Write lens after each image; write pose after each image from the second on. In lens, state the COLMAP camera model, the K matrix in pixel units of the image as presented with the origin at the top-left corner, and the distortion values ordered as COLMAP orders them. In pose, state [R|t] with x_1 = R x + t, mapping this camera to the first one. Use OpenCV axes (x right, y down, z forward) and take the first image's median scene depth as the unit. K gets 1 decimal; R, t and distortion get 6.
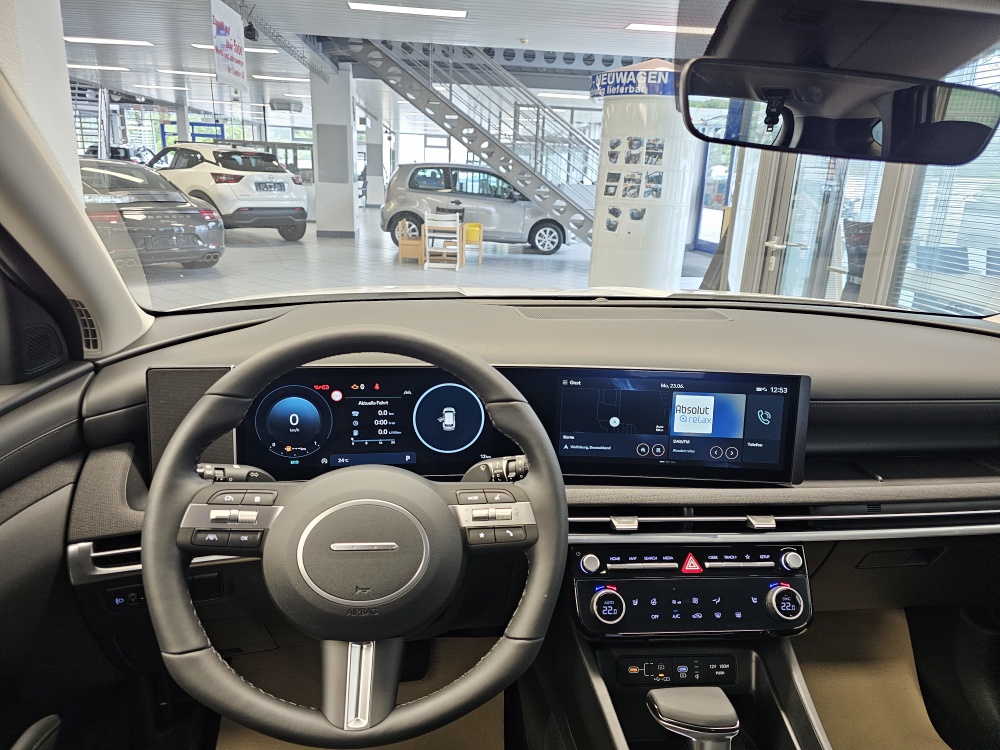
lens RADIAL K [[669.5, 0, 512.0], [0, 669.5, 363.4], [0, 0, 1]] dist [0.071533, -0.077777]
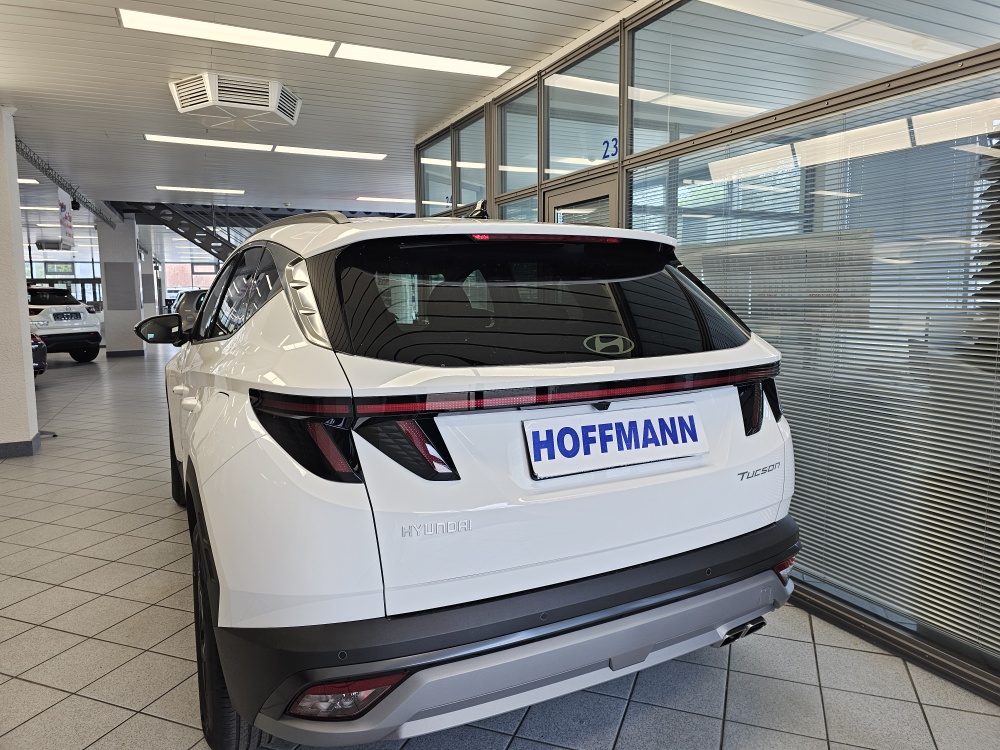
lens RADIAL K [[669.5, 0, 512.0], [0, 669.5, 363.4], [0, 0, 1]] dist [0.071533, -0.077777]
pose [[0.944325, -0.087423, 0.317188, -0.020685], [0.137792, 0.980519, -0.139982, 0.145546], [-0.298771, 0.175895, 0.937975, -0.519617]]
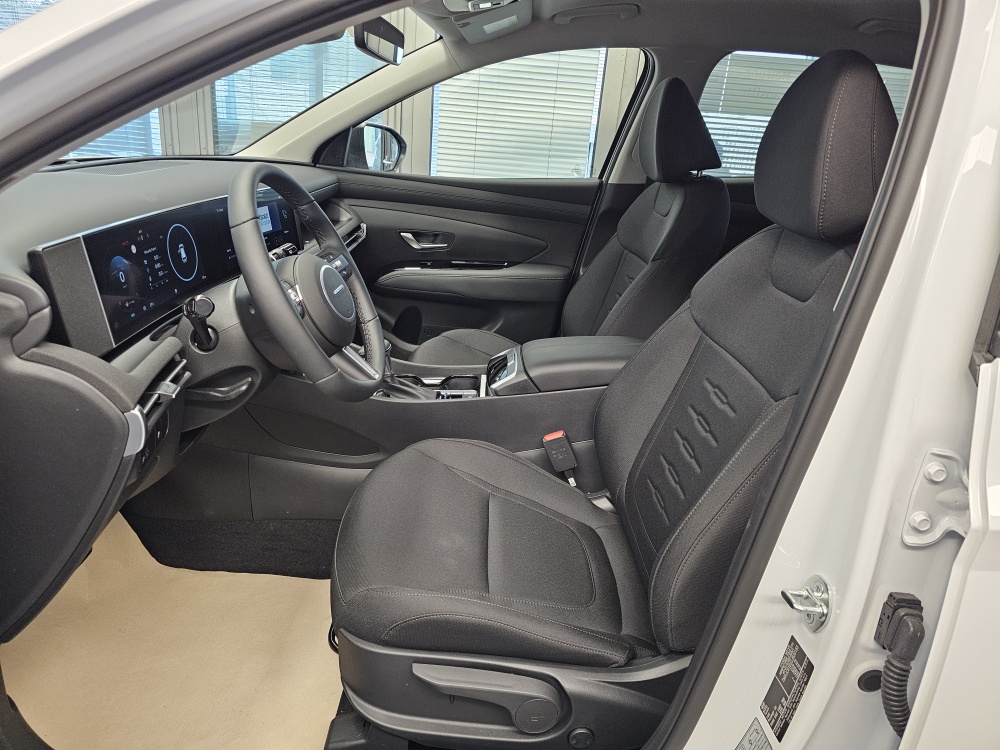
lens RADIAL K [[669.5, 0, 512.0], [0, 669.5, 363.4], [0, 0, 1]] dist [0.071533, -0.077777]
pose [[0.132051, -0.363324, 0.922257, -0.173818], [0.200962, 0.920896, 0.334013, -0.003877], [-0.970658, 0.141232, 0.194619, 0.024650]]
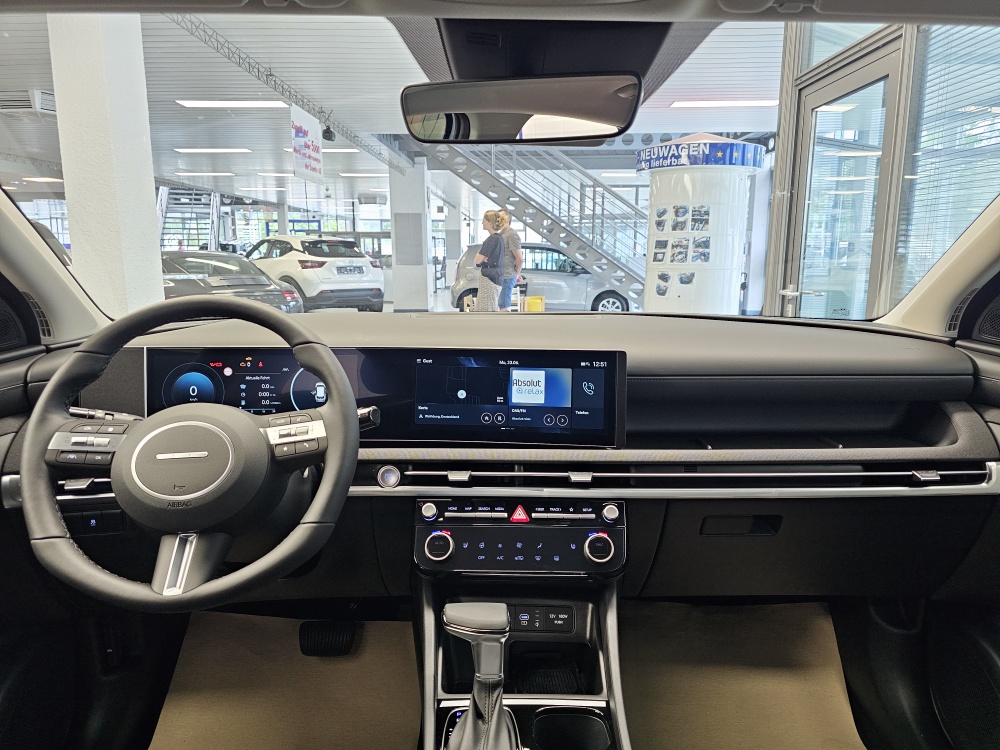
lens RADIAL K [[669.5, 0, 512.0], [0, 669.5, 363.4], [0, 0, 1]] dist [0.071533, -0.077777]
pose [[0.991727, -0.021000, -0.126639, 0.055034], [0.006127, 0.993148, -0.116702, 0.024083], [0.128222, 0.114960, 0.985060, -0.020708]]
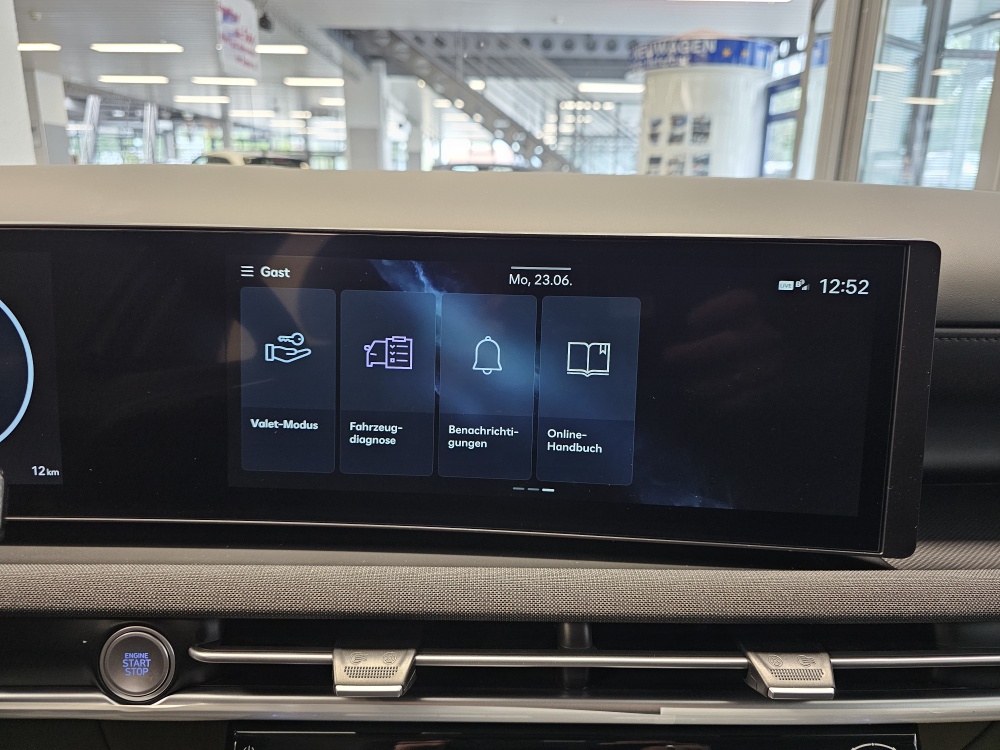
lens RADIAL K [[681.9, 0, 501.3], [0, 681.9, 381.0], [0, 0, 1]] dist [0.007147, -0.026725]
pose [[0.995621, -0.000779, -0.093483, 0.035386], [0.001124, 0.999993, 0.003639, 0.012127], [0.093479, -0.003728, 0.995614, 0.089347]]
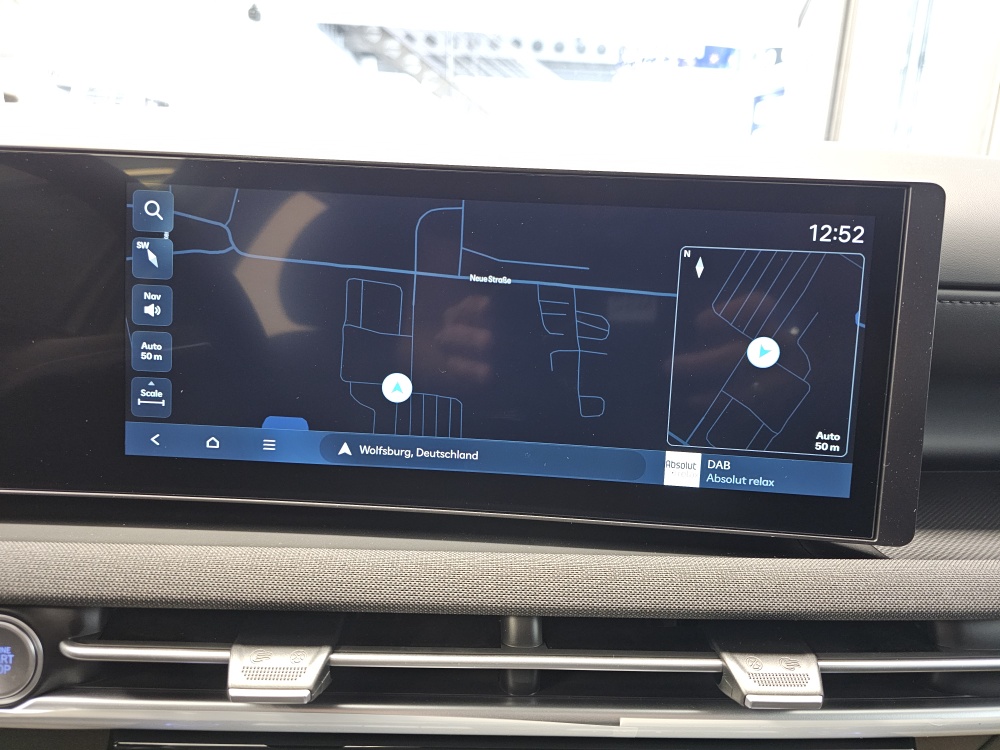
lens RADIAL K [[681.7, 0, 507.1], [0, 681.7, 368.7], [0, 0, 1]] dist [0.004115, -0.023397]
pose [[0.997782, 0.016427, -0.064510, 0.037526], [-0.017458, 0.999728, -0.015453, 0.015083], [0.064239, 0.016545, 0.997797, 0.096445]]
